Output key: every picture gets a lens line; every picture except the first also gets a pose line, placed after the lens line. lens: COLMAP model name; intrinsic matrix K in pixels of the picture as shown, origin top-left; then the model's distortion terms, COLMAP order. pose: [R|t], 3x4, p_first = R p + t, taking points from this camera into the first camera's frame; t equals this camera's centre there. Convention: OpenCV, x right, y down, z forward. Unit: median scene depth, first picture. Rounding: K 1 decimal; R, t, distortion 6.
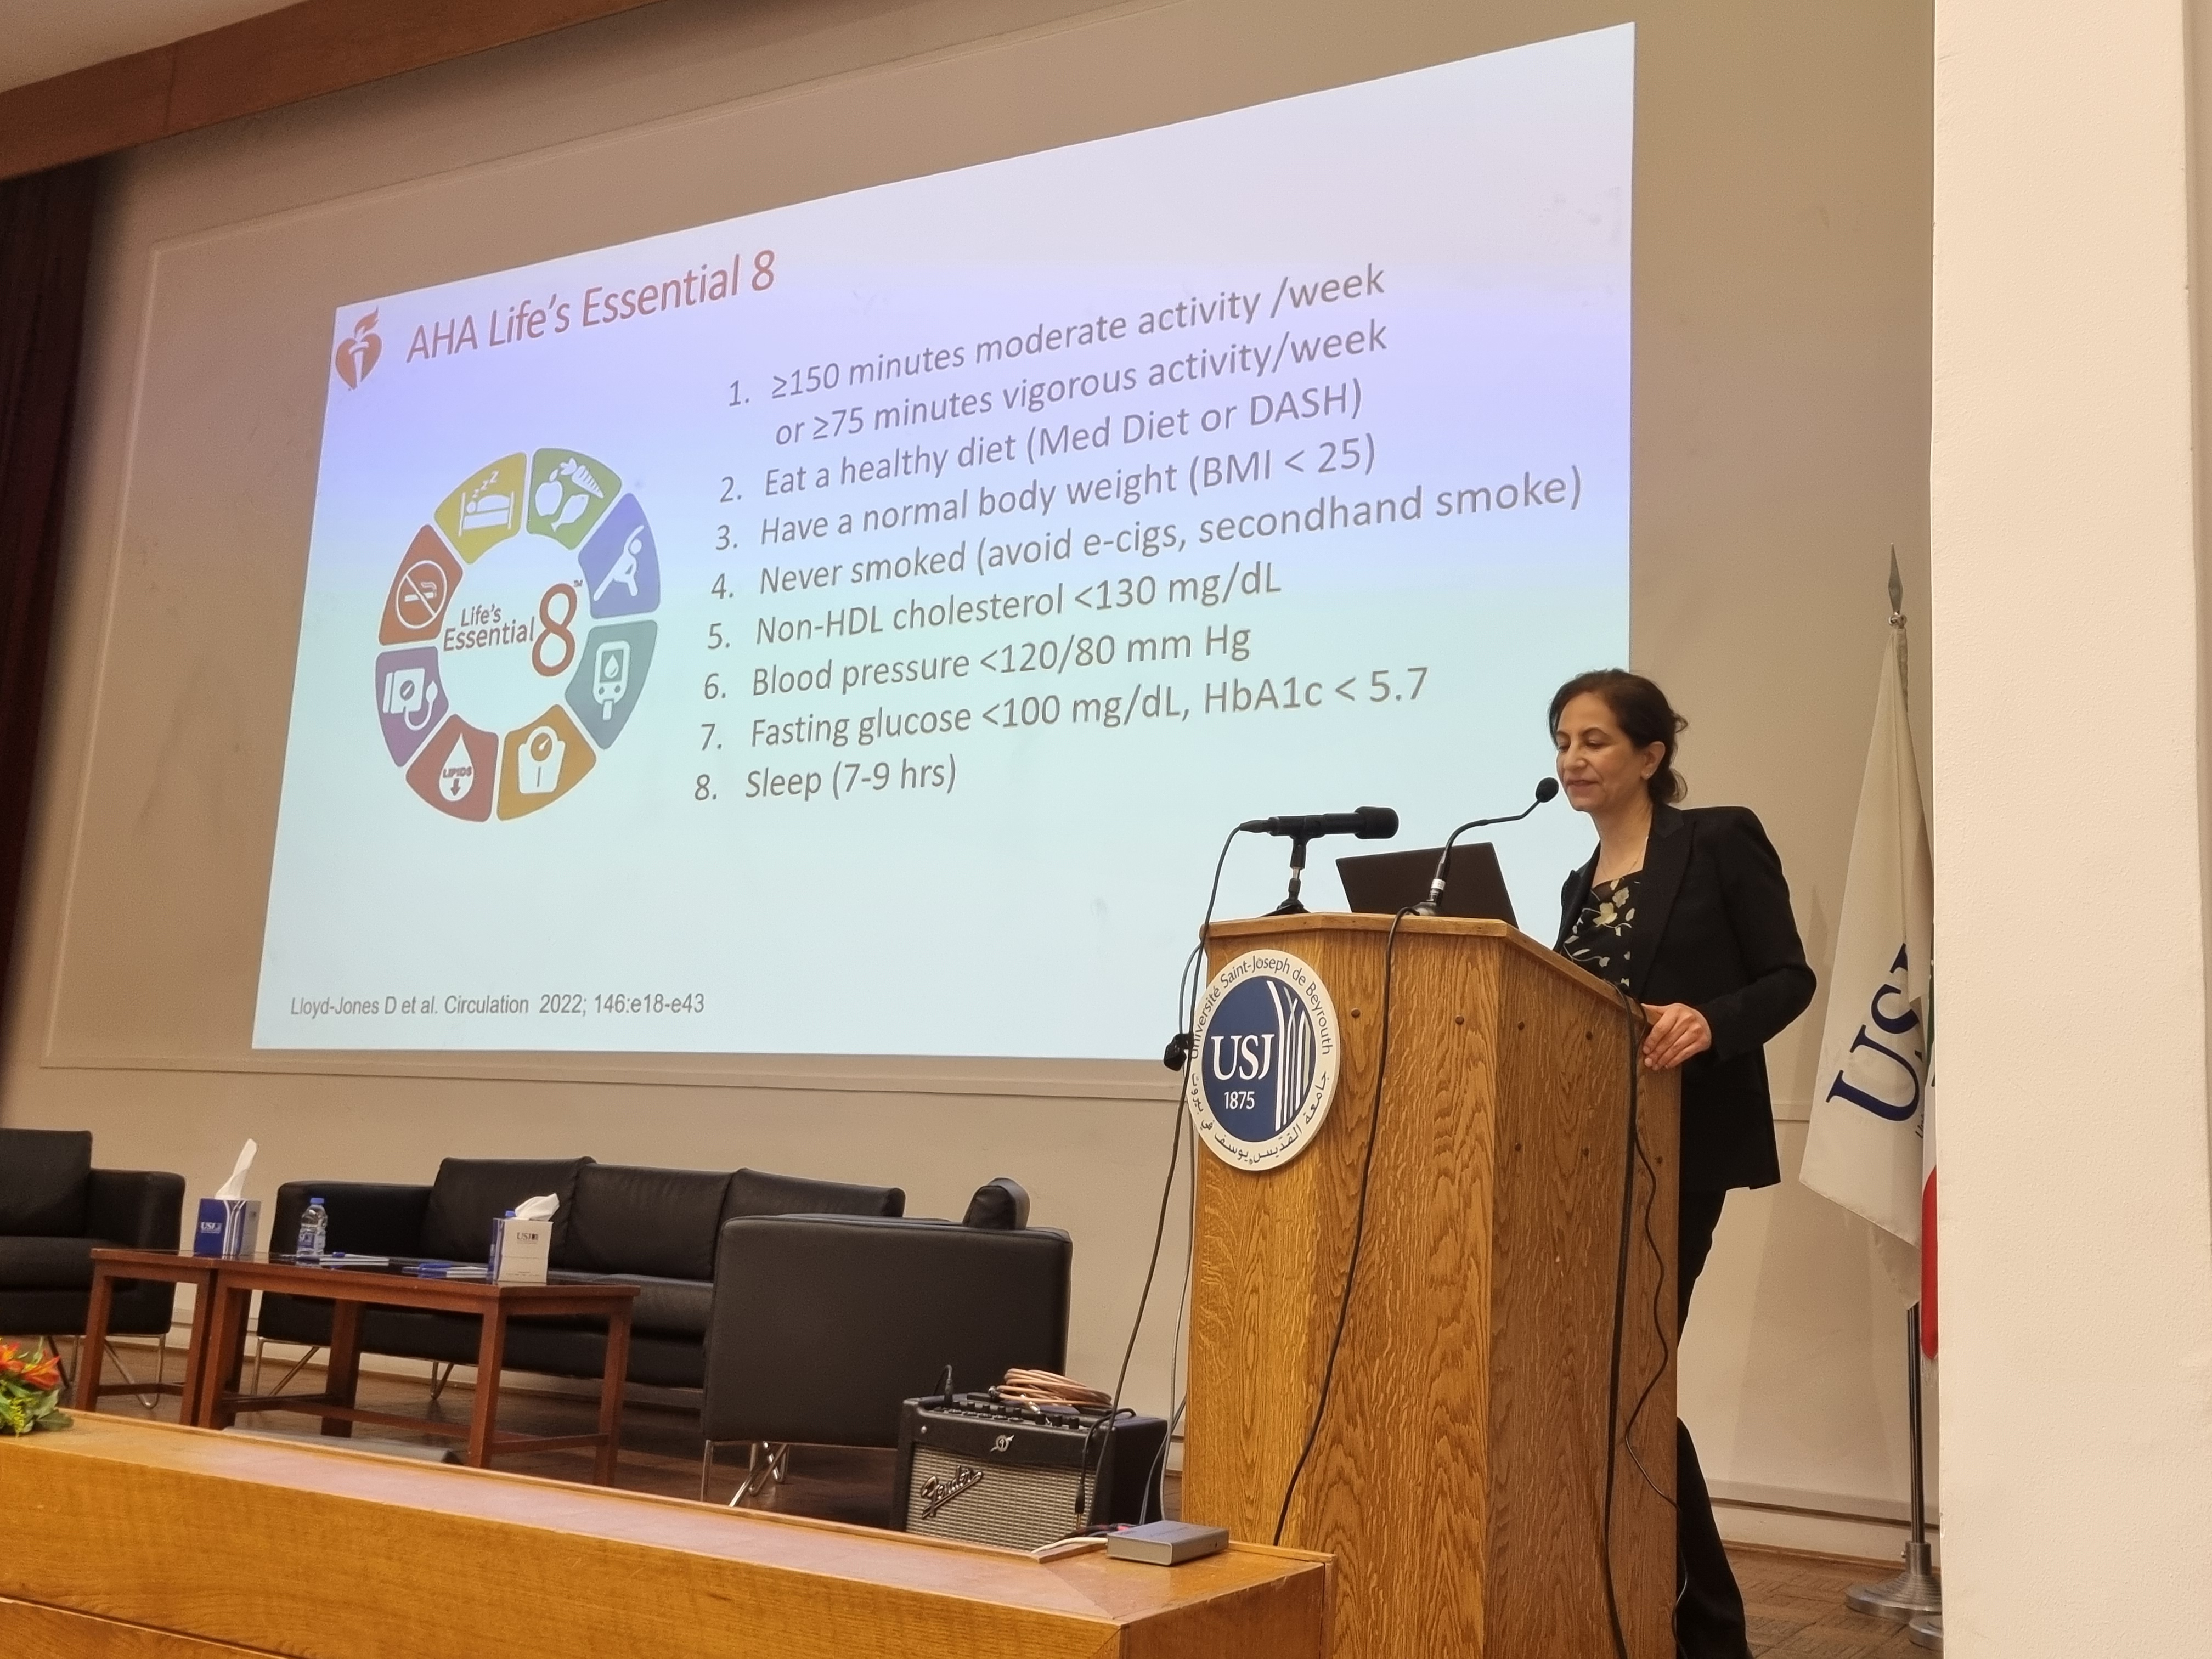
lens RADIAL K [[2311.0, 0, 1128.2], [0, 2311.0, 848.1], [0, 0, 1]] dist [0.041789, -0.011443]
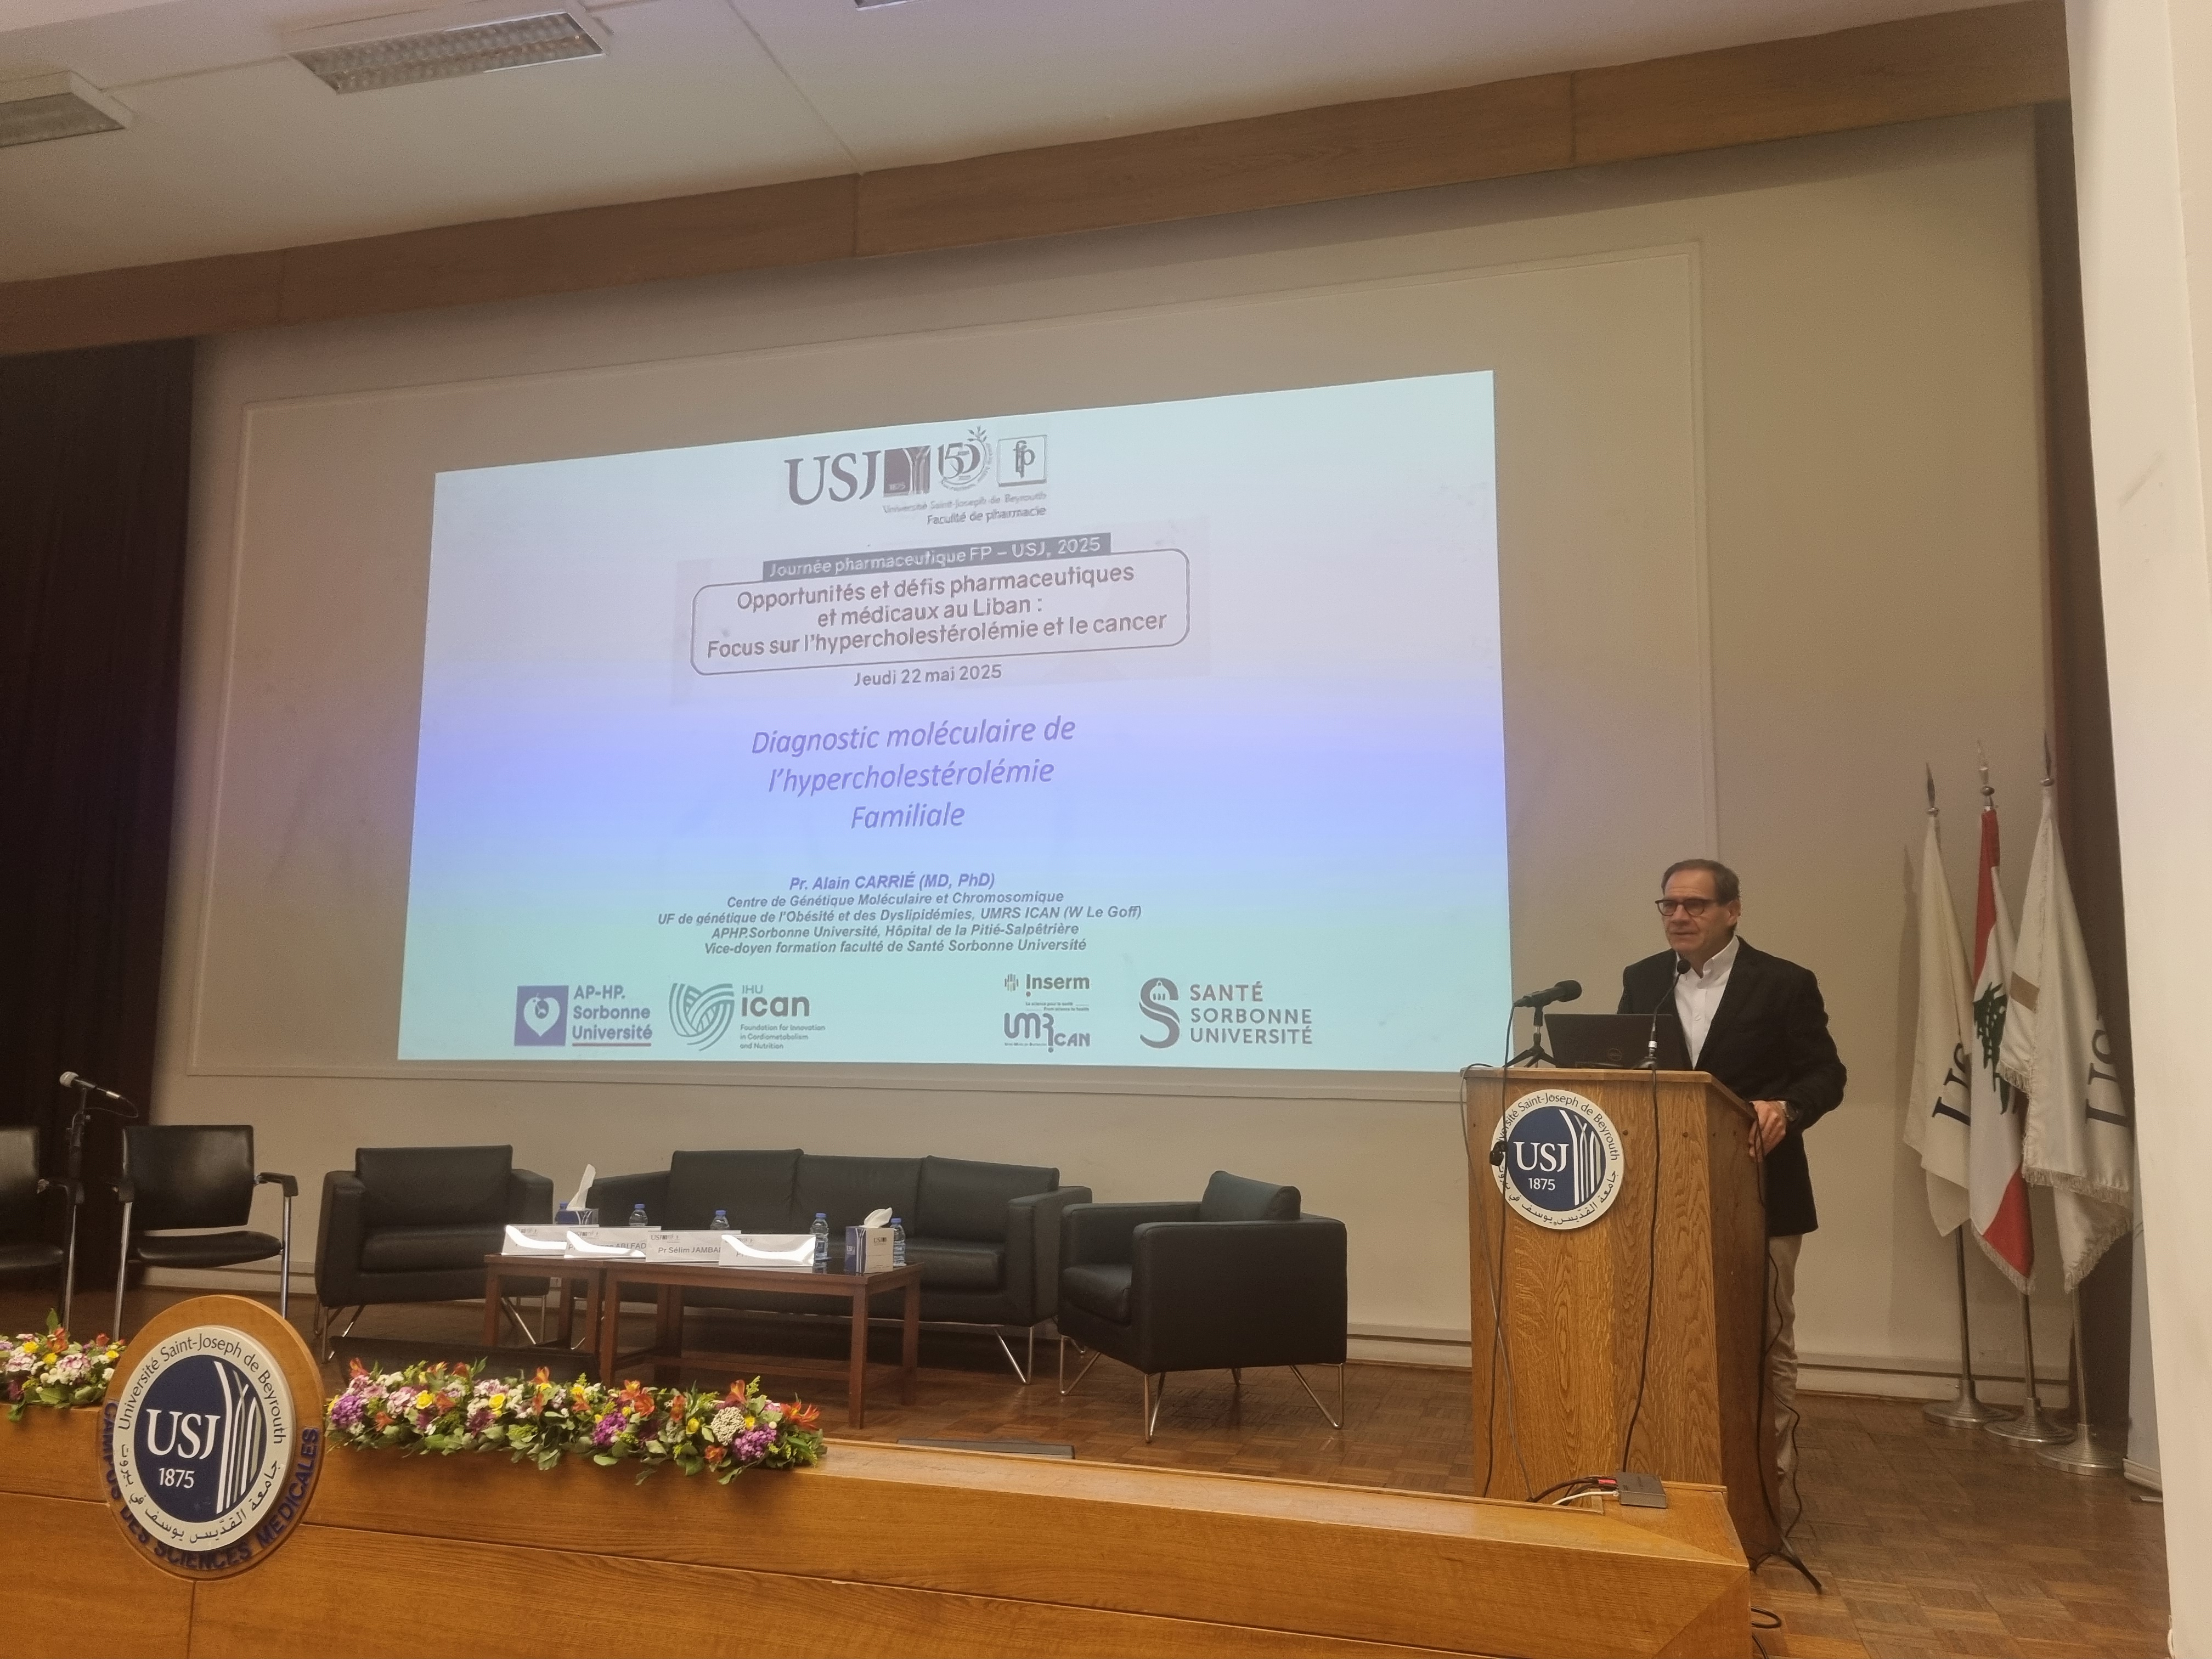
lens RADIAL K [[1761.0, 0, 1131.7], [0, 1761.0, 829.8], [0, 0, 1]] dist [0.061470, -0.050968]
pose [[0.969705, -0.009965, 0.244076, -0.539887], [0.000749, 0.999284, 0.037824, -0.188543], [-0.244278, -0.036496, 0.969018, -0.117729]]
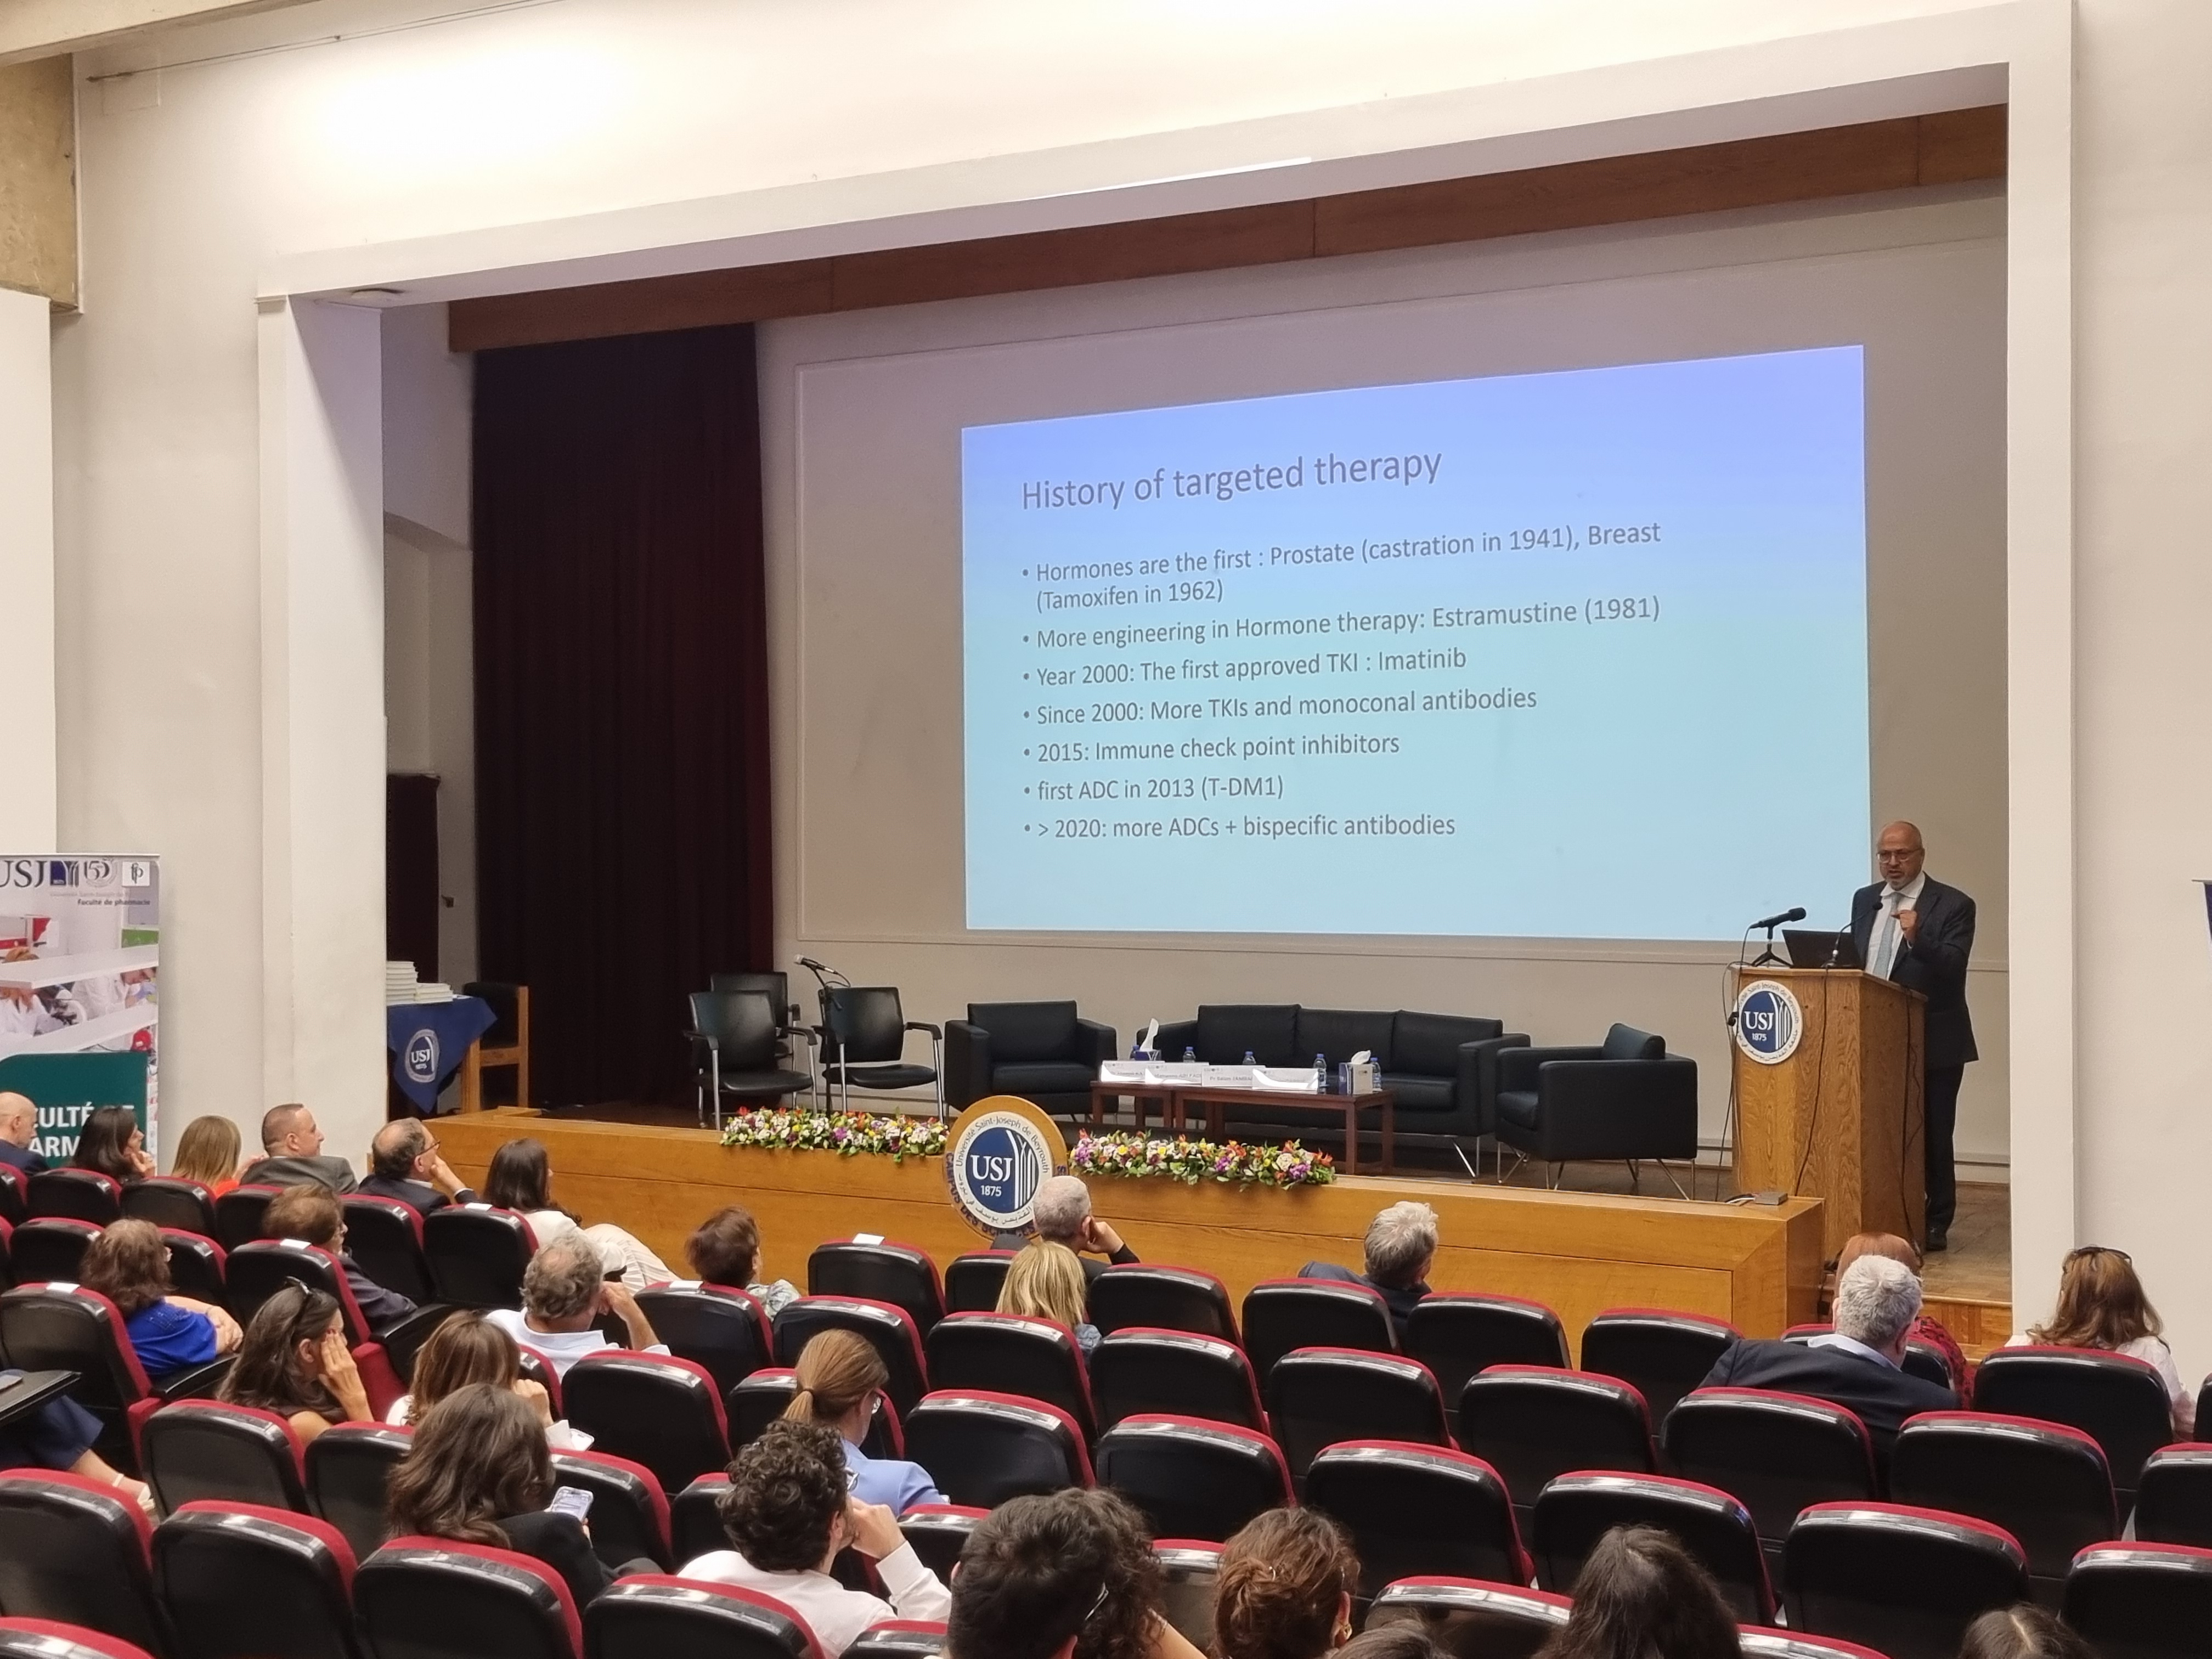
lens RADIAL K [[3079.2, 0, 1005.2], [0, 3079.2, 856.9], [0, 0, 1]] dist [0.018936, 0.022838]
pose [[0.997950, -0.062311, -0.014588, -0.771888], [0.063915, 0.981903, 0.178272, -0.801890], [0.003216, -0.178839, 0.983873, -2.517459]]
